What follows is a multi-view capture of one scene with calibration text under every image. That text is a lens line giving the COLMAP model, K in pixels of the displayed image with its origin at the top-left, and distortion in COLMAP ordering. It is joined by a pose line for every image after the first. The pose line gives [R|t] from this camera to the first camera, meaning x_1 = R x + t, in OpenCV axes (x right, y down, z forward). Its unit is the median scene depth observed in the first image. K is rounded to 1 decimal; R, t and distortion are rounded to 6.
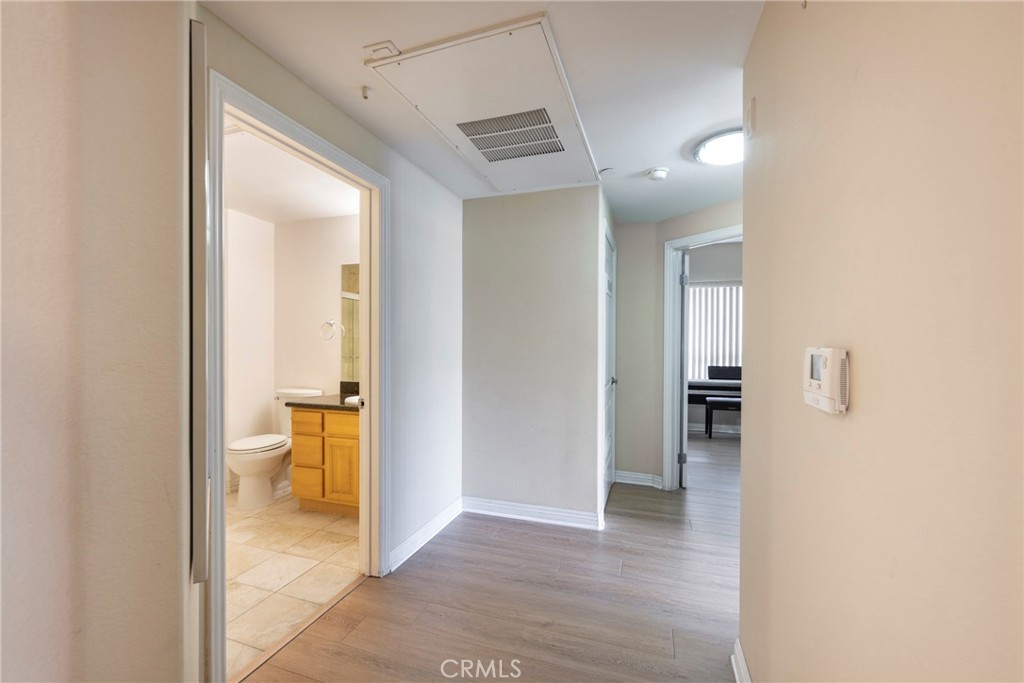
lens RADIAL K [[411.9, 0, 512.4], [0, 411.9, 343.8], [0, 0, 1]] dist [-0.000068, 0.000014]
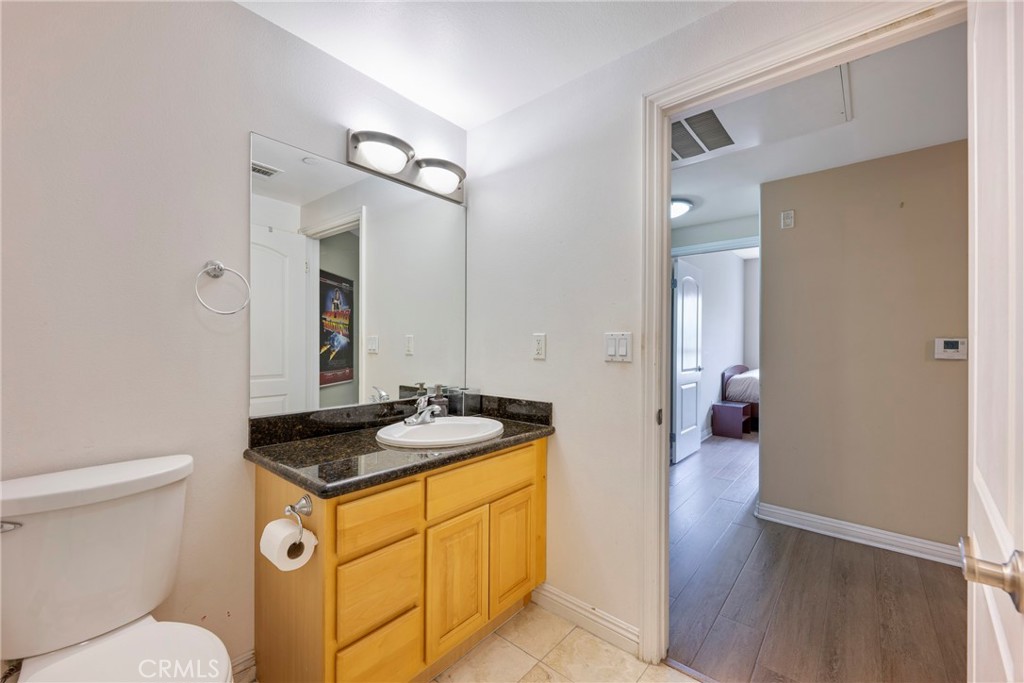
lens RADIAL K [[411.9, 0, 512.4], [0, 411.9, 343.8], [0, 0, 1]] dist [-0.000068, 0.000014]
pose [[0.365684, 0.000904, 0.930739, -0.818951], [0.000606, 0.999999, -0.001210, 0.020765], [-0.930739, 0.001007, 0.365683, 0.724106]]
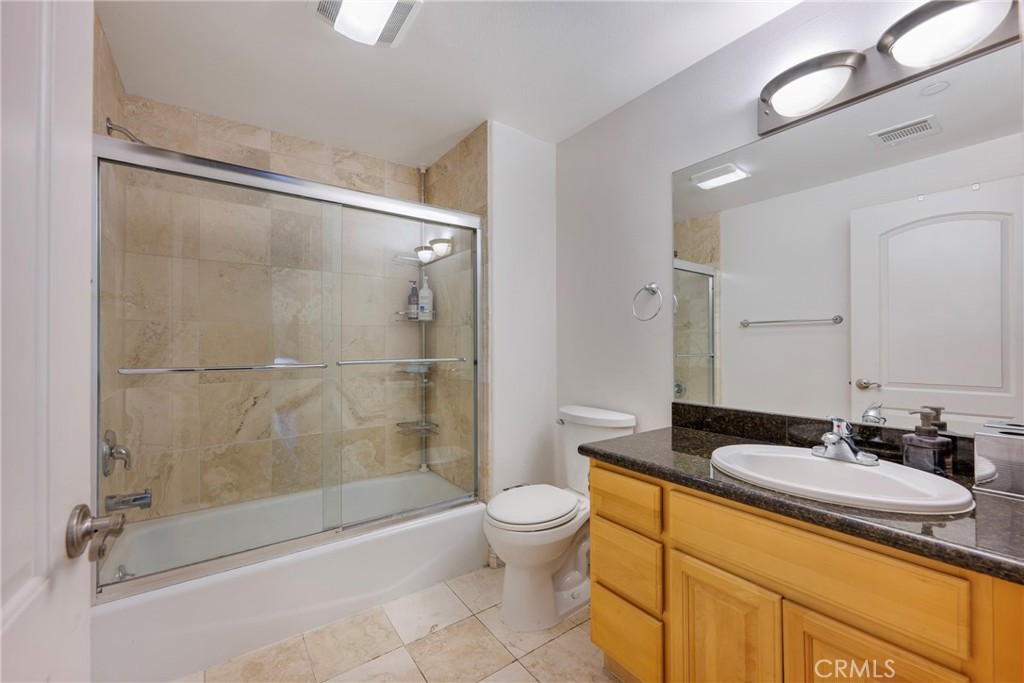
lens RADIAL K [[411.9, 0, 512.4], [0, 411.9, 343.8], [0, 0, 1]] dist [-0.000068, 0.000014]
pose [[0.811713, -0.011360, -0.583945, -0.330880], [0.003209, 0.999882, -0.014991, 0.030436], [0.584047, 0.010294, 0.811654, 0.562309]]
